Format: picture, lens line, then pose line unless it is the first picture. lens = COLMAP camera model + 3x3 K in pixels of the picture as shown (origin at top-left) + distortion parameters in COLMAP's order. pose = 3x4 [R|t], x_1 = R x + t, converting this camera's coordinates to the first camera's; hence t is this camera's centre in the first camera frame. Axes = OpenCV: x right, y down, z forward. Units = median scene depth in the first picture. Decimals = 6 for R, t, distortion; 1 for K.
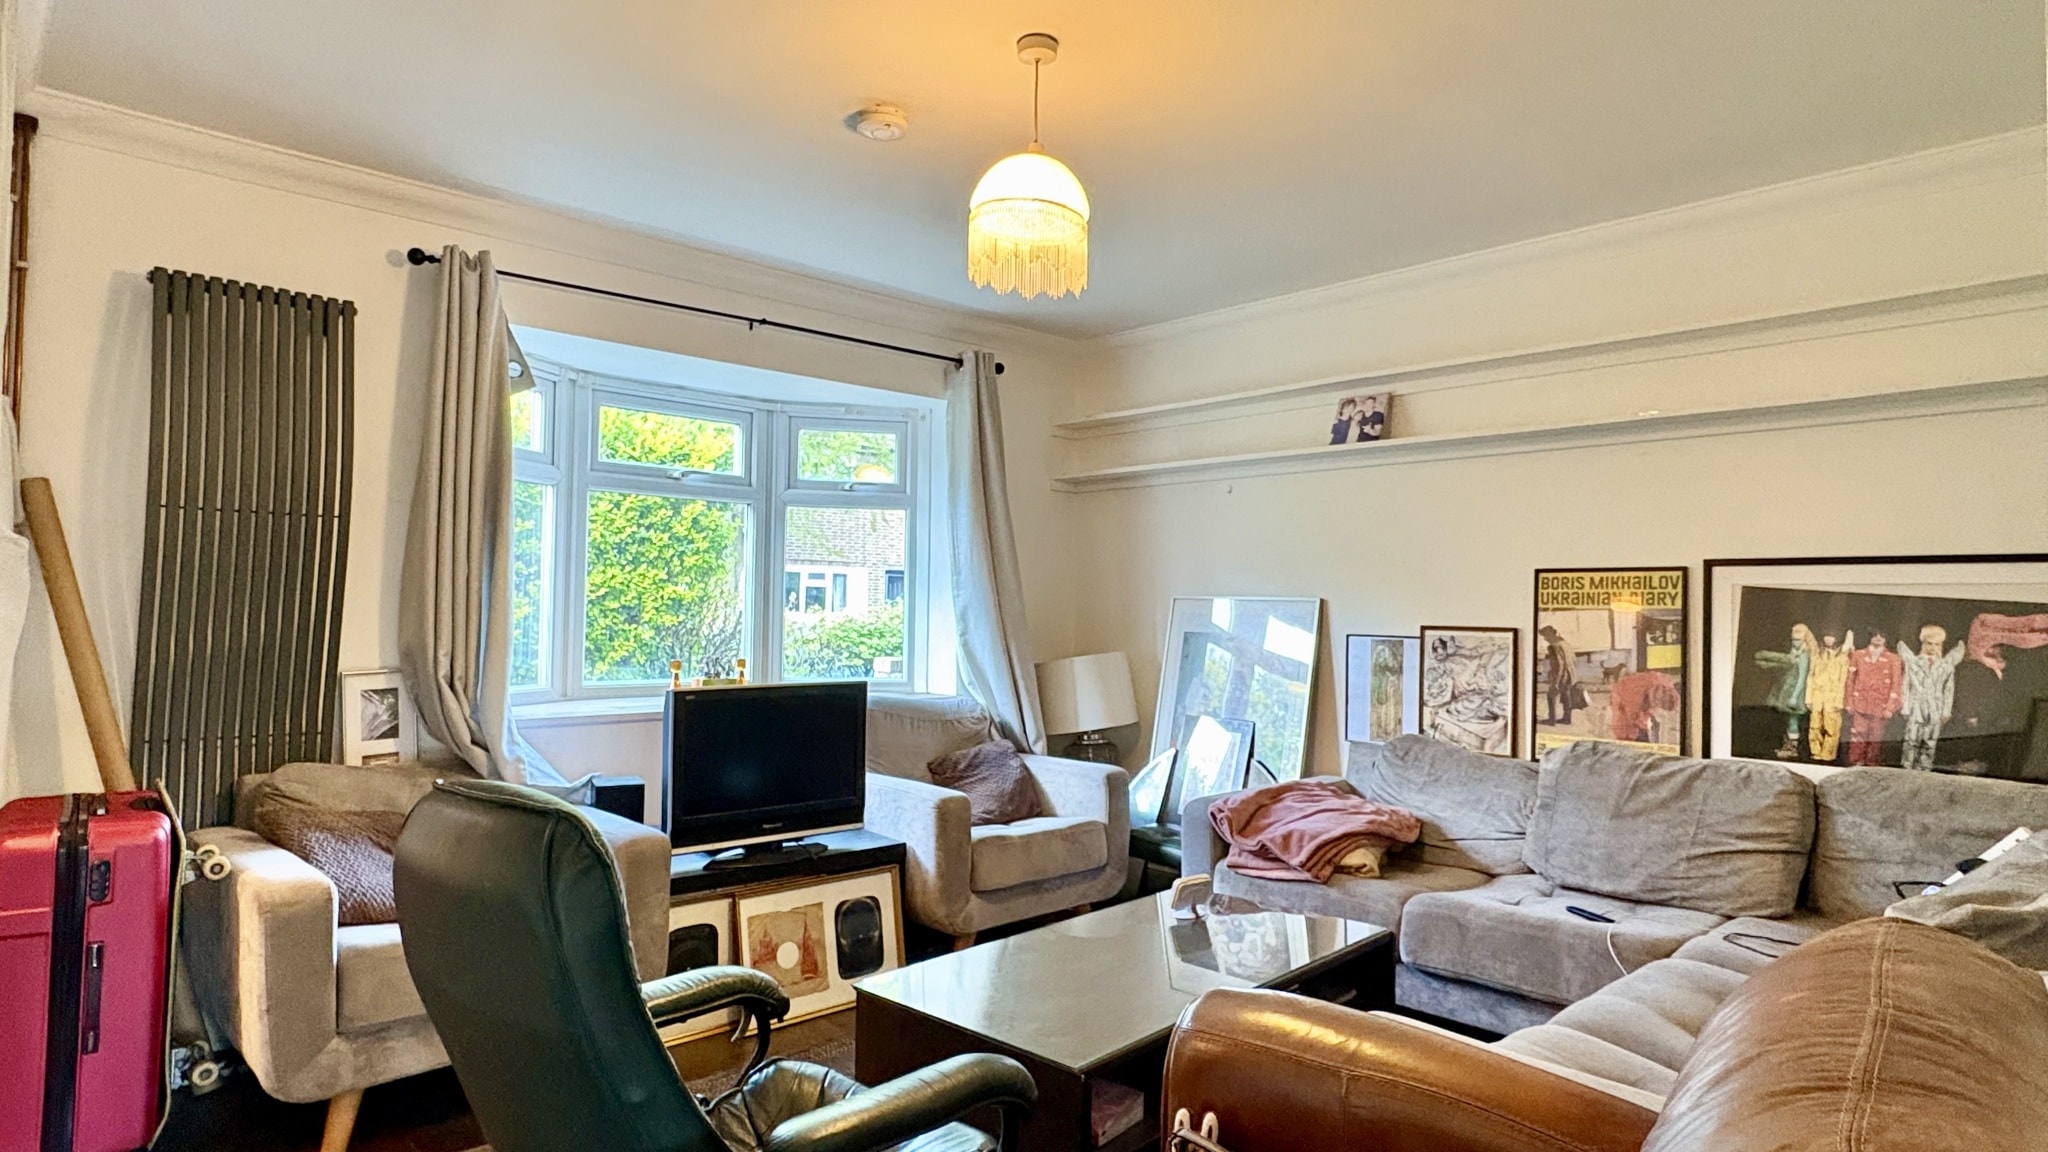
lens RADIAL K [[1128.9, 0, 1021.3], [0, 1128.9, 573.8], [0, 0, 1]] dist [0.005299, -0.002158]
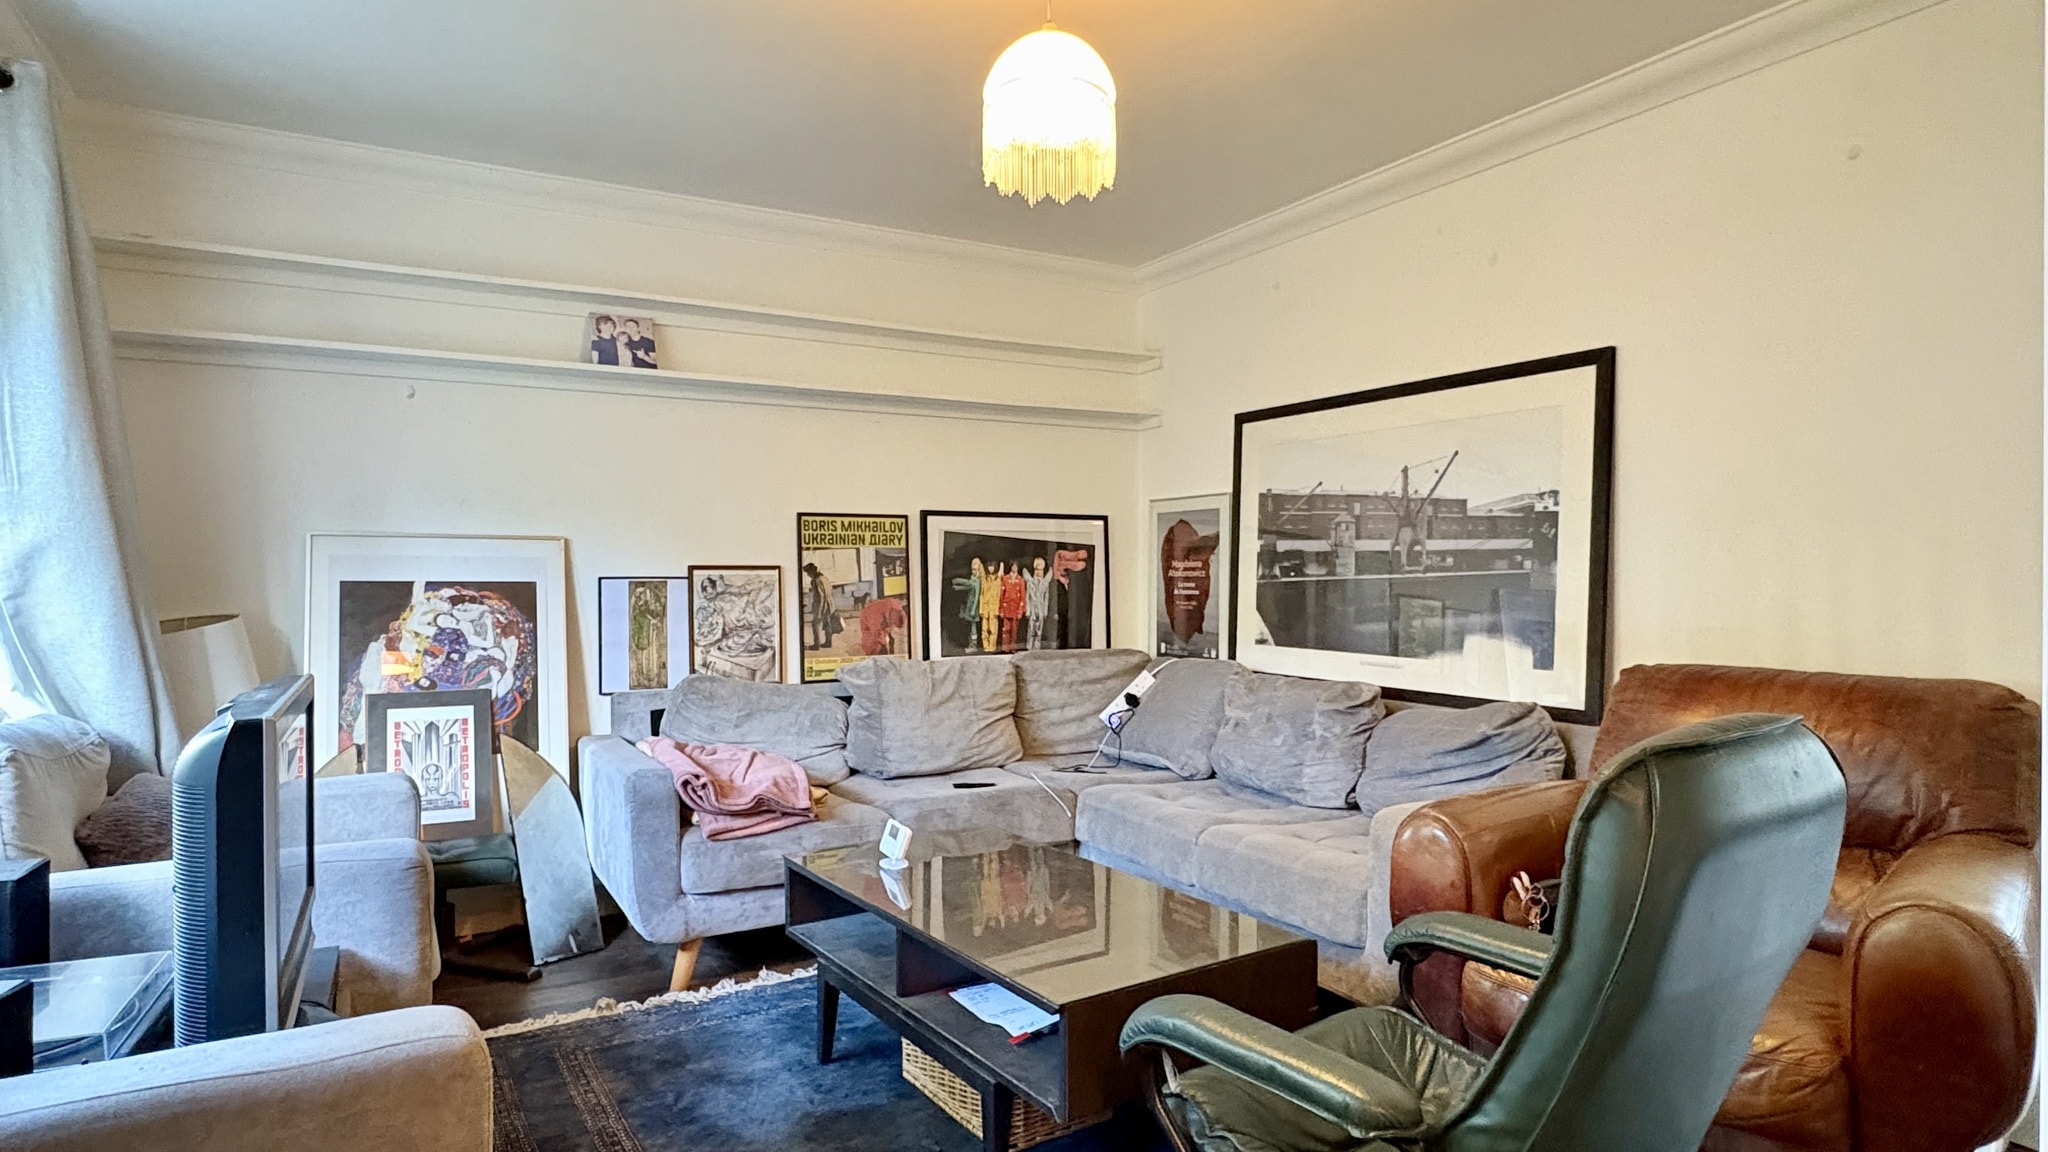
lens RADIAL K [[1128.9, 0, 1020.7], [0, 1128.9, 576.7], [0, 0, 1]] dist [0.005299, -0.002158]
pose [[0.239181, -0.022678, 0.970710, -0.593617], [-0.024551, 0.999266, 0.029394, 0.021560], [-0.970664, -0.030862, 0.238449, 0.534062]]
